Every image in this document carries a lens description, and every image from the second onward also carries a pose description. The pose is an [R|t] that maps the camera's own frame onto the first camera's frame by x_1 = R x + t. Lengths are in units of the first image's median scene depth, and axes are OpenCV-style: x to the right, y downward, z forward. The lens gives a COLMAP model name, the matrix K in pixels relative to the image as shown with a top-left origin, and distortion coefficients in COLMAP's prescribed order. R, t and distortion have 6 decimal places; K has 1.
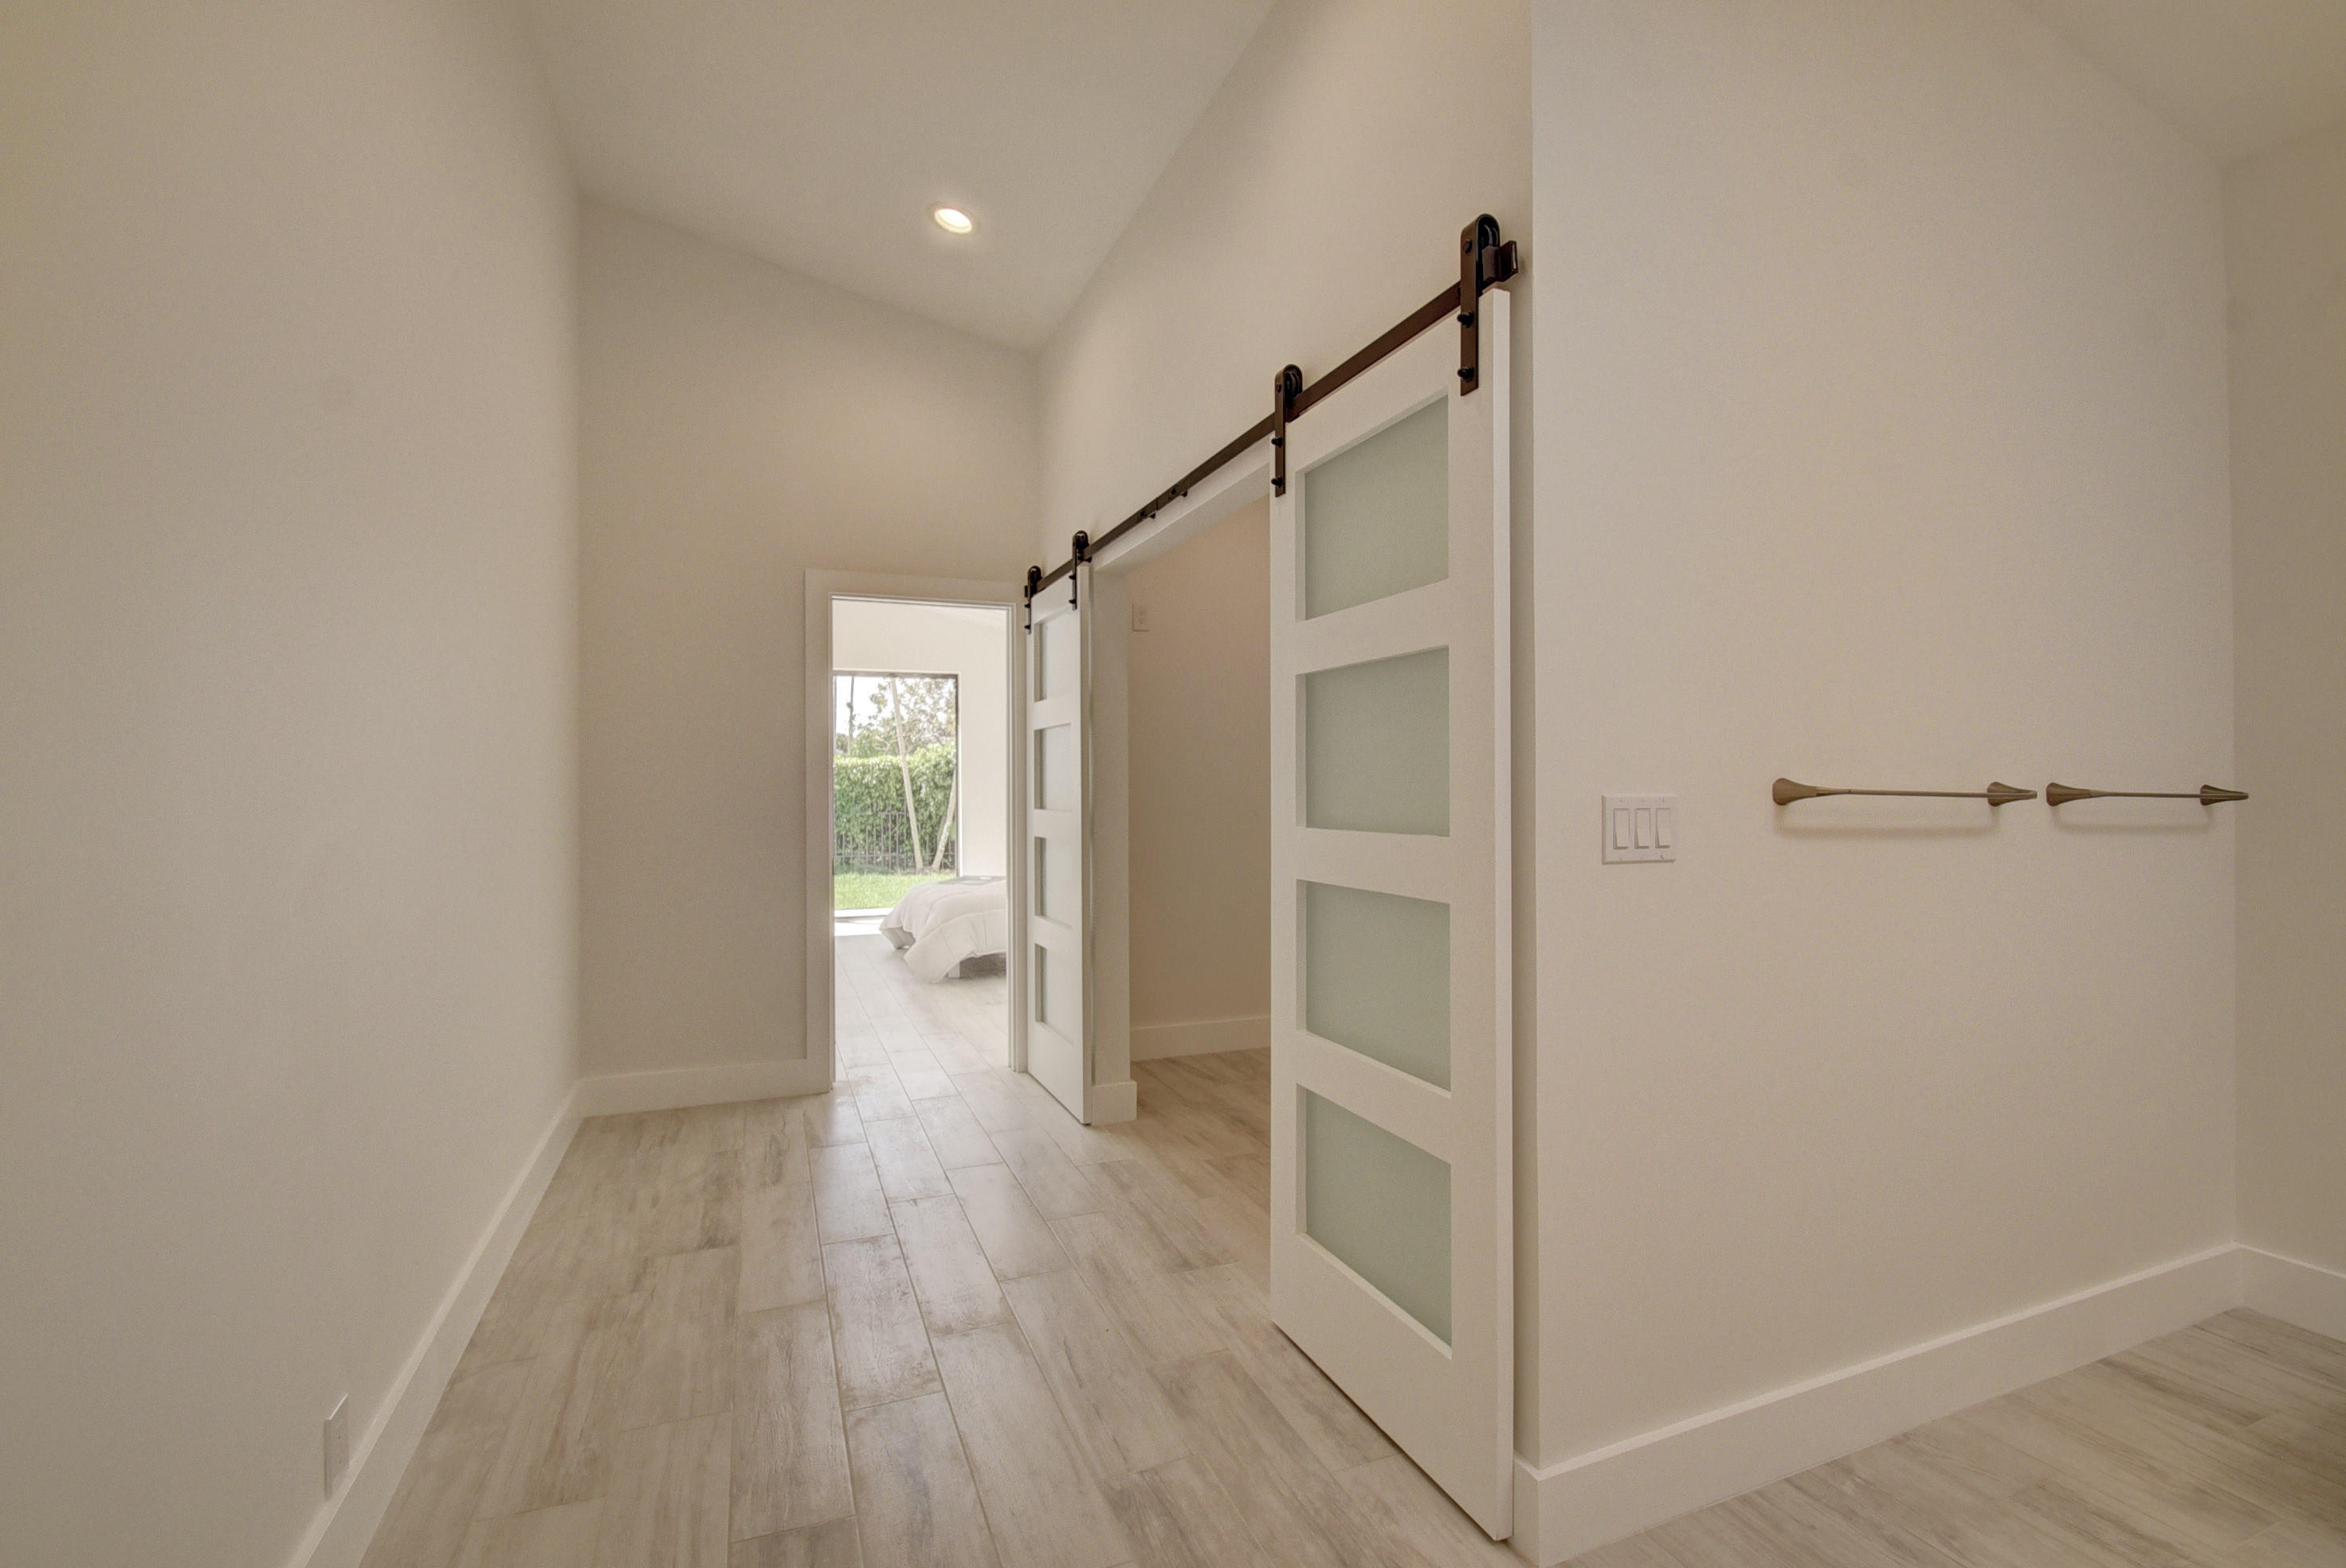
lens RADIAL K [[1025.7, 0, 1157.0], [0, 1025.7, 786.1], [0, 0, 1]] dist [-0.016254, -0.000534]
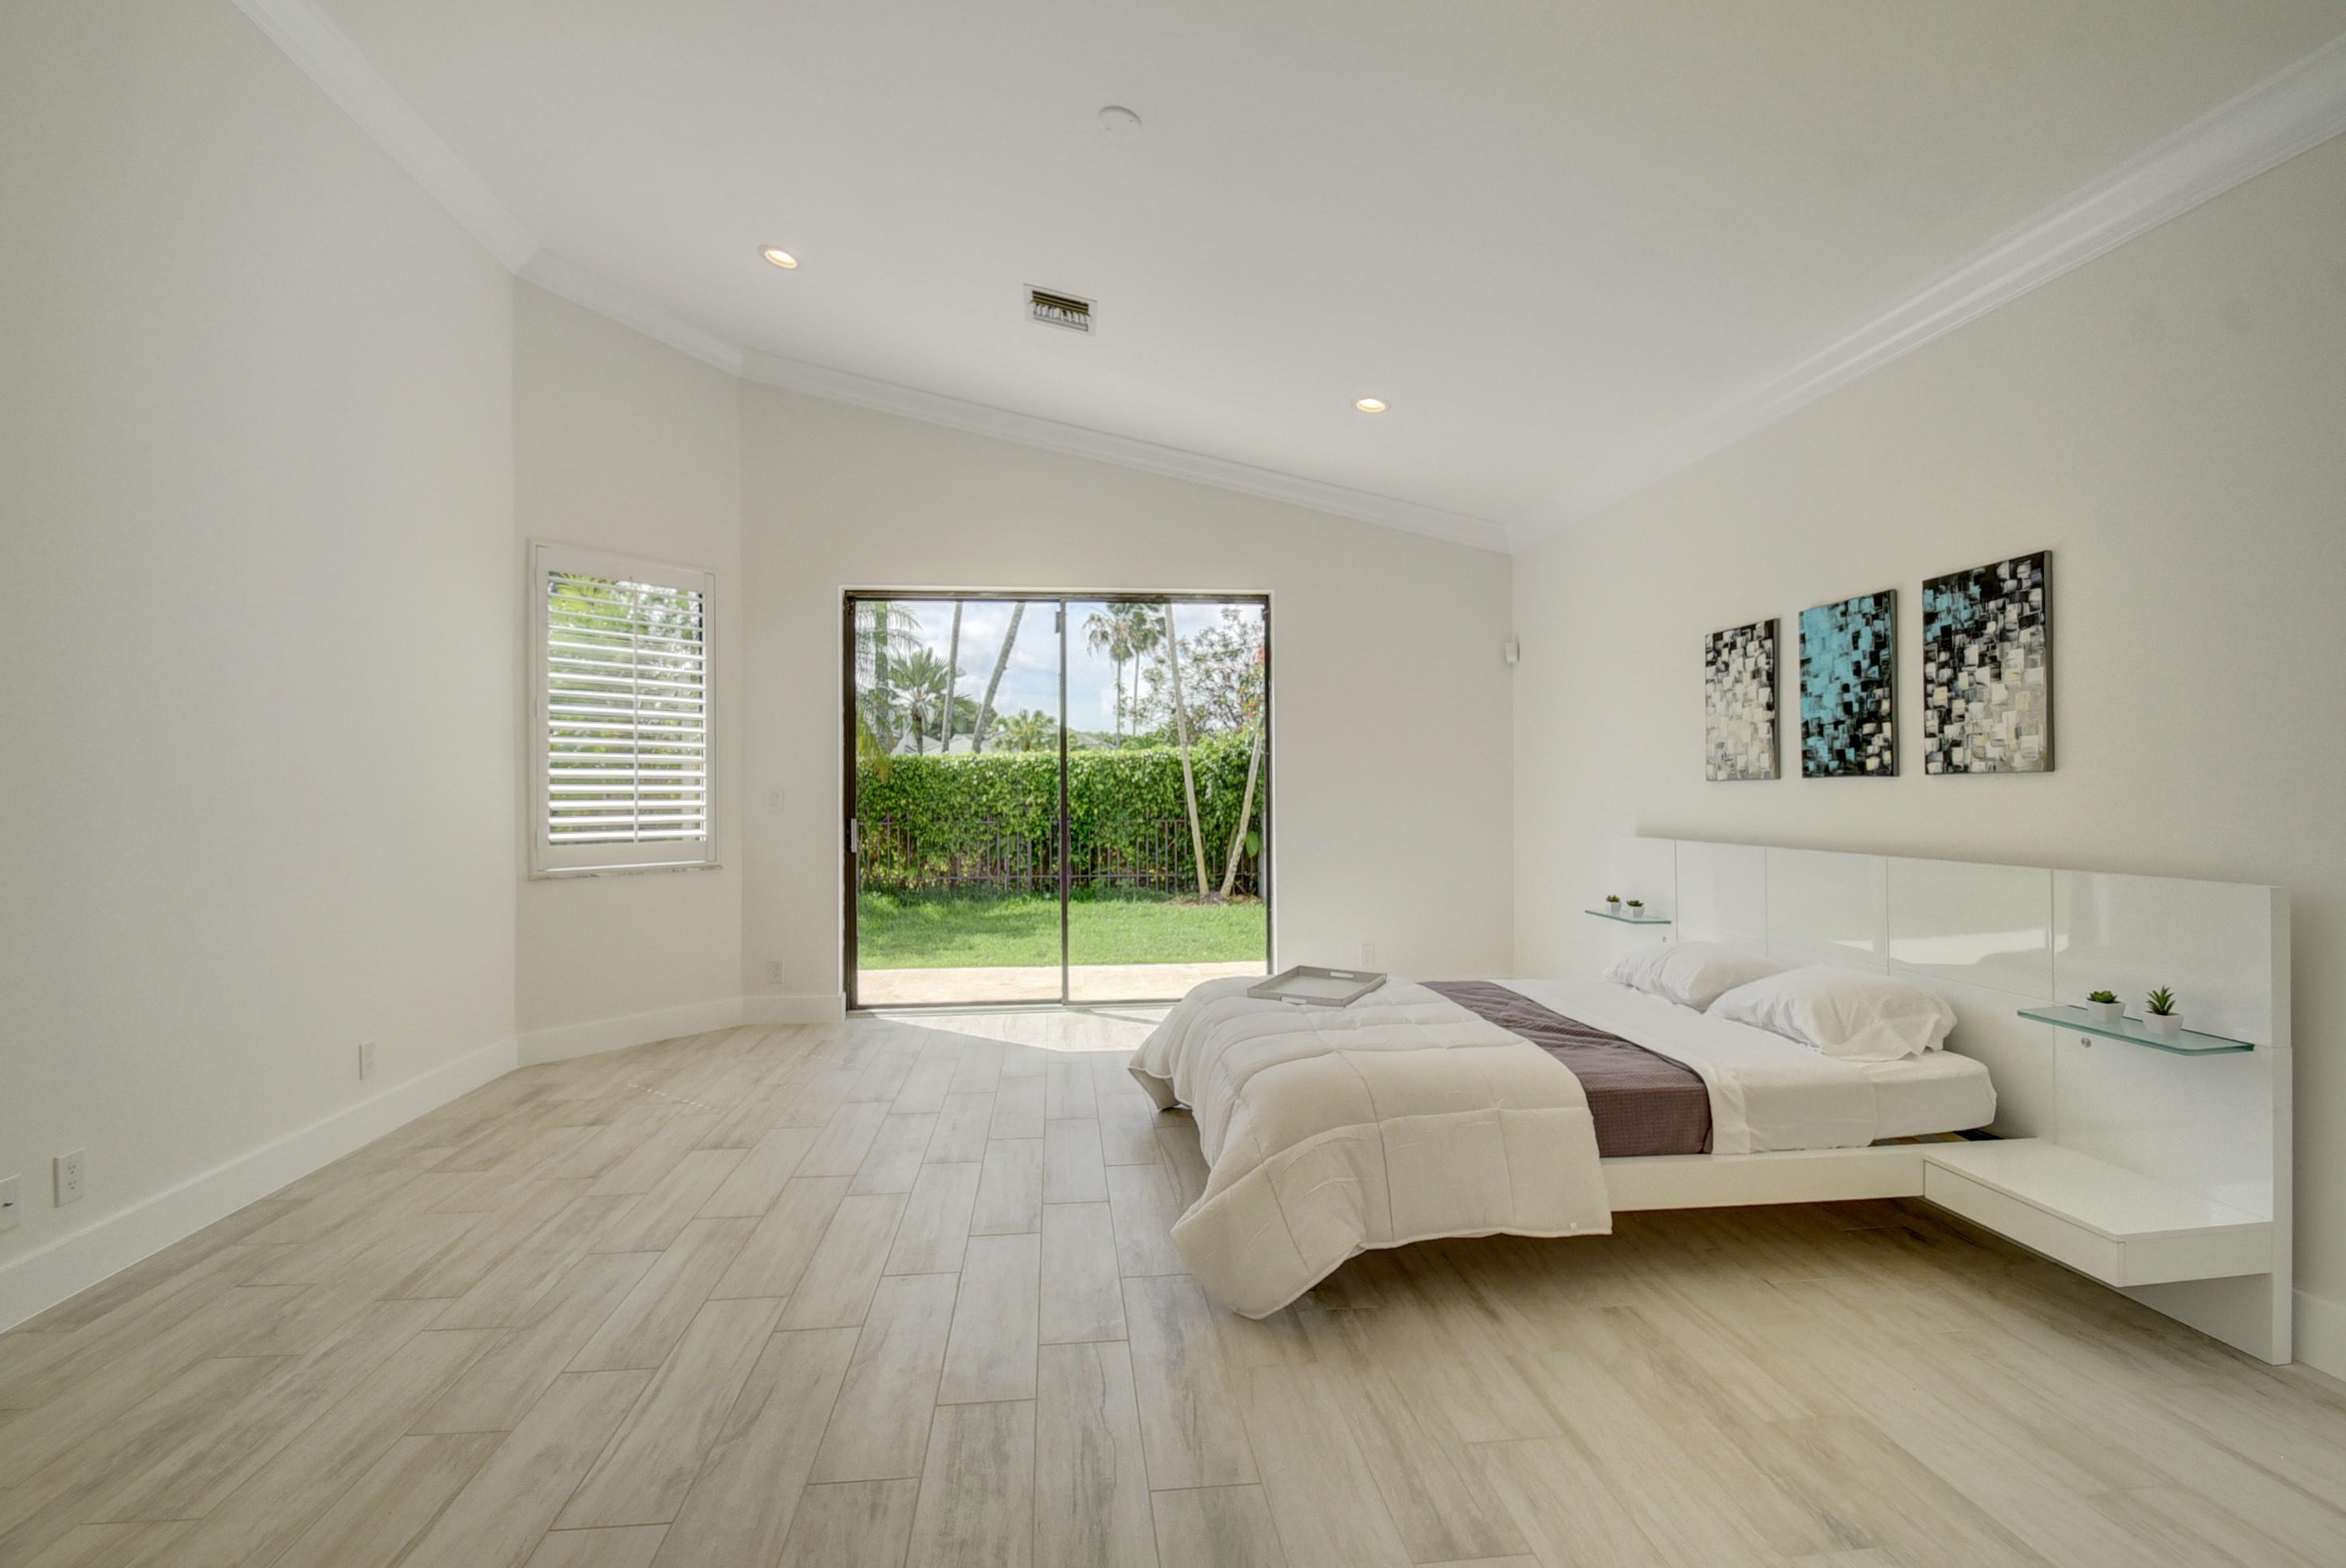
lens RADIAL K [[1025.7, 0, 1157.0], [0, 1025.7, 786.1], [0, 0, 1]] dist [-0.016254, -0.000534]
pose [[0.961991, 0.002680, -0.273069, -0.057693], [0.000174, 0.999946, 0.010425, -0.007427], [0.273082, -0.010076, 0.961938, 0.259135]]
